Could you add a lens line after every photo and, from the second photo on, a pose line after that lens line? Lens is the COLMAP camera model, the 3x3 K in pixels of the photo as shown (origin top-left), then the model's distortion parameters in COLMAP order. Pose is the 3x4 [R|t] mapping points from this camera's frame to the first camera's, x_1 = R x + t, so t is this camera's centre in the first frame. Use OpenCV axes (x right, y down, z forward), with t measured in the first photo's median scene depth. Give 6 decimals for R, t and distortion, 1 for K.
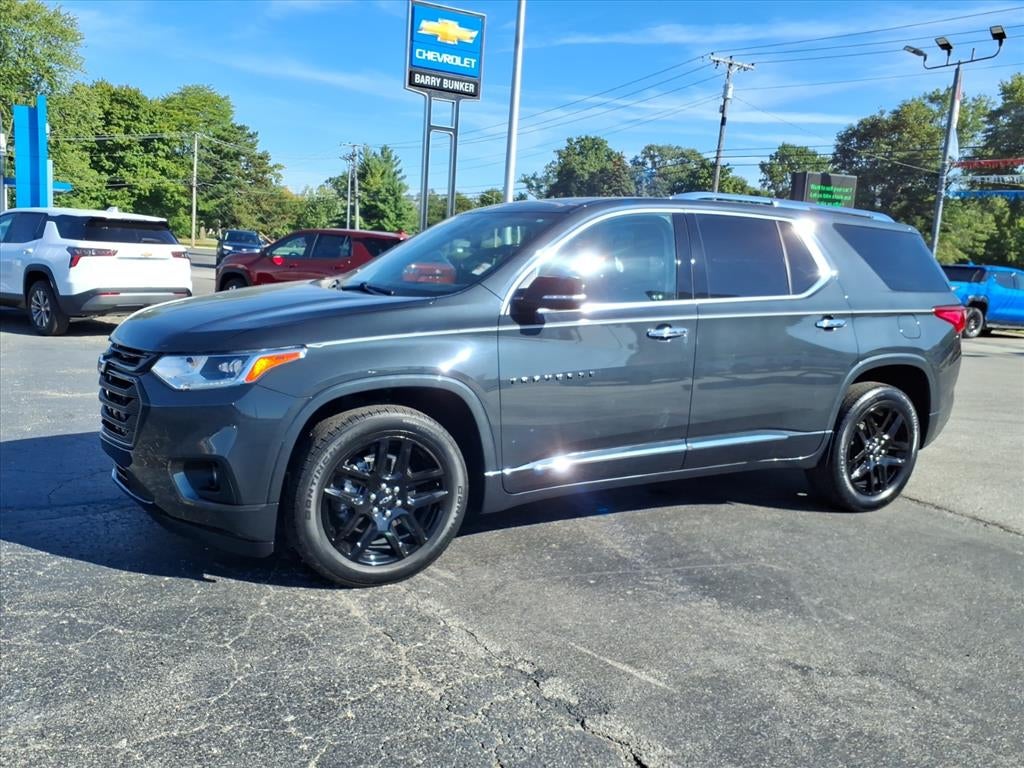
lens RADIAL K [[822.4, 0, 512.0], [0, 822.4, 384.0], [0, 0, 1]] dist [0.050662, -0.074415]
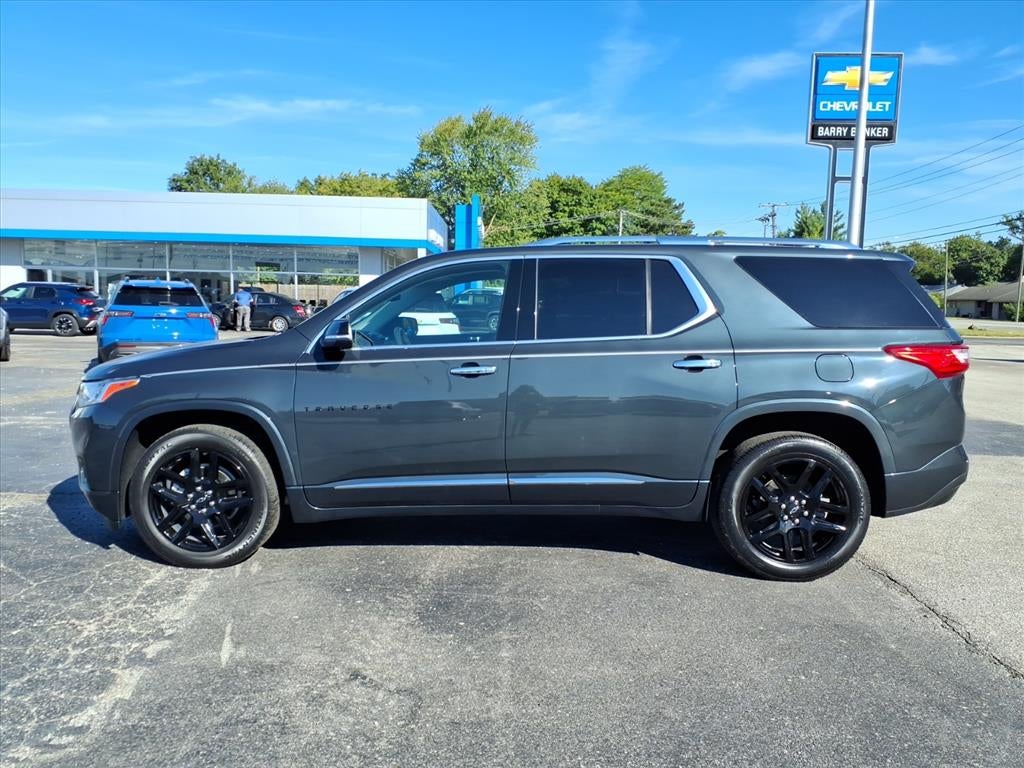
lens RADIAL K [[822.4, 0, 512.0], [0, 822.4, 384.0], [0, 0, 1]] dist [0.050662, -0.074415]
pose [[0.861400, 0.005335, -0.507899, 0.637020], [-0.043669, 0.997020, -0.063591, 0.016359], [0.506046, 0.076957, 0.859066, 0.093828]]
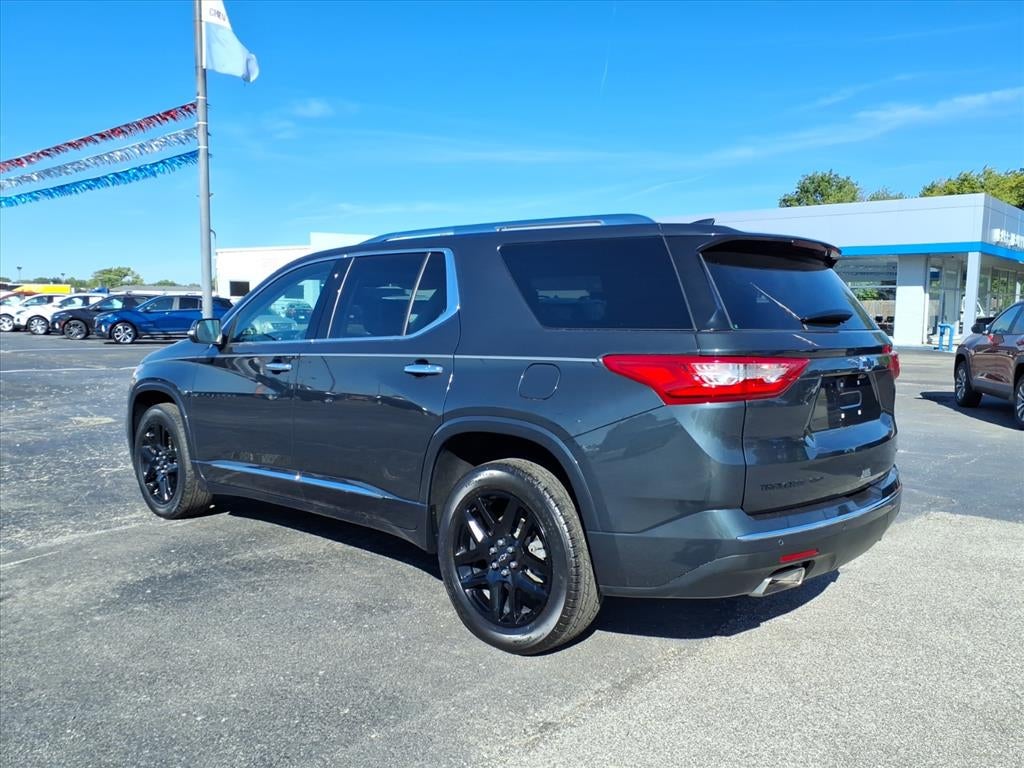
lens RADIAL K [[833.1, 0, 512.0], [0, 833.1, 384.0], [0, 0, 1]] dist [0.056847, -0.071073]
pose [[0.303624, 0.027070, -0.952407, 1.122961], [-0.140741, 0.989905, -0.016732, -0.054641], [0.942340, 0.139123, 0.304369, 0.789795]]
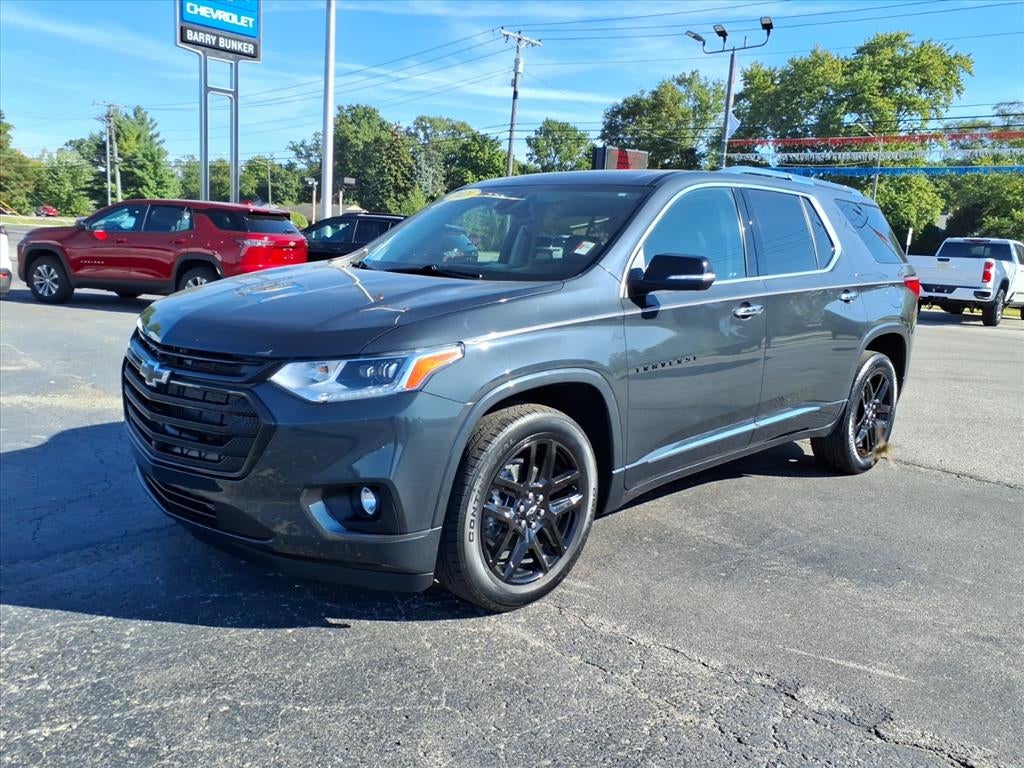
lens RADIAL K [[815.1, 0, 508.3], [0, 815.1, 376.2], [0, 0, 1]] dist [0.041461, -0.054946]
pose [[0.964147, -0.051935, 0.260235, -0.281463], [0.044829, 0.998444, 0.033173, -0.024462], [-0.261553, -0.020317, 0.964975, 0.111961]]
